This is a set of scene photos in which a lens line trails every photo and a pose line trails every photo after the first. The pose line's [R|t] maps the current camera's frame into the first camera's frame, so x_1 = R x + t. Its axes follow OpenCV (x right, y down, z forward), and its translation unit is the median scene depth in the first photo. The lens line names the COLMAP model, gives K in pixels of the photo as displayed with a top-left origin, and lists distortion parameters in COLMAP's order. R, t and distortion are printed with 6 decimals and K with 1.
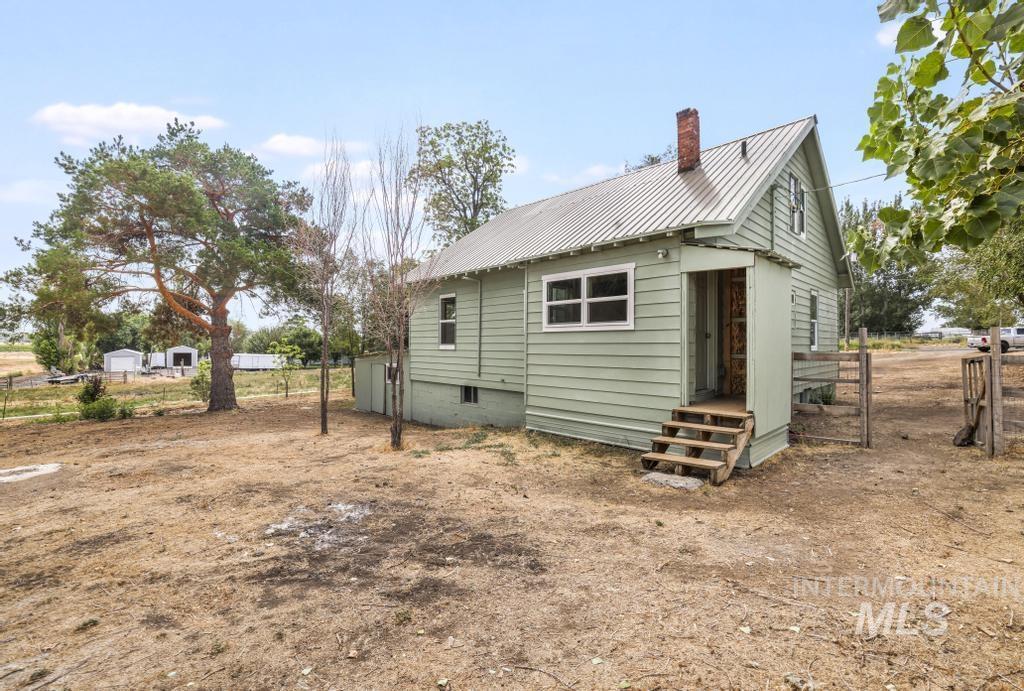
lens RADIAL K [[444.9, 0, 512.0], [0, 444.9, 345.5], [0, 0, 1]] dist [-0.000679, -0.000018]
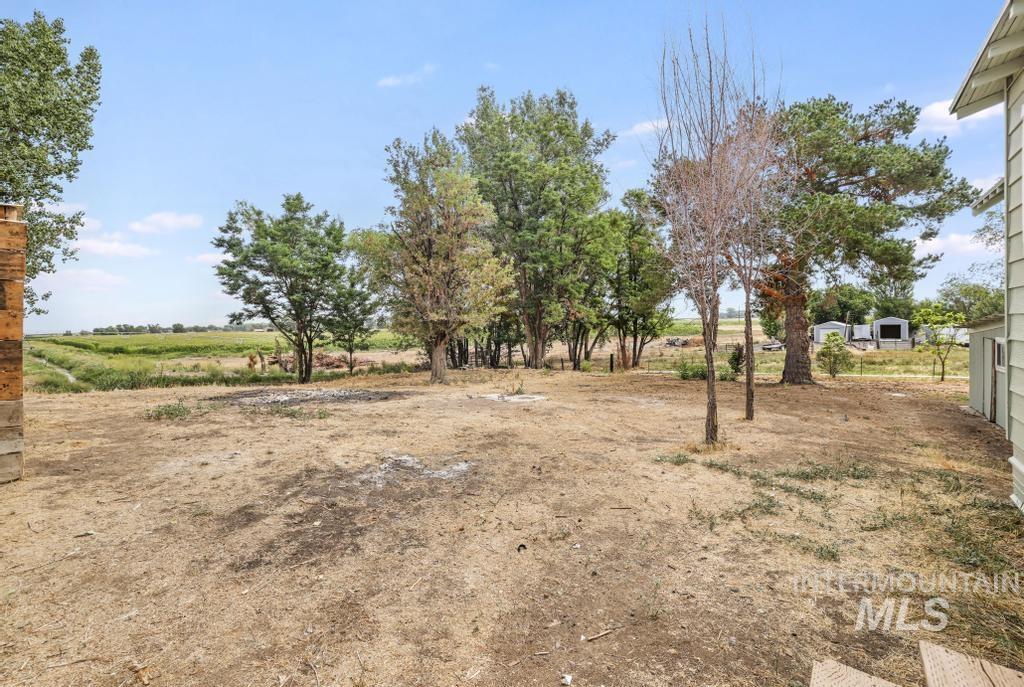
lens RADIAL K [[441.5, 0, 512.1], [0, 441.5, 331.0], [0, 0, 1]] dist [-0.002294, 0.000249]
pose [[0.150252, 0.004054, -0.988639, 0.789589], [0.026107, 0.999627, 0.008067, 0.036969], [0.988303, -0.027023, 0.150090, 1.118334]]
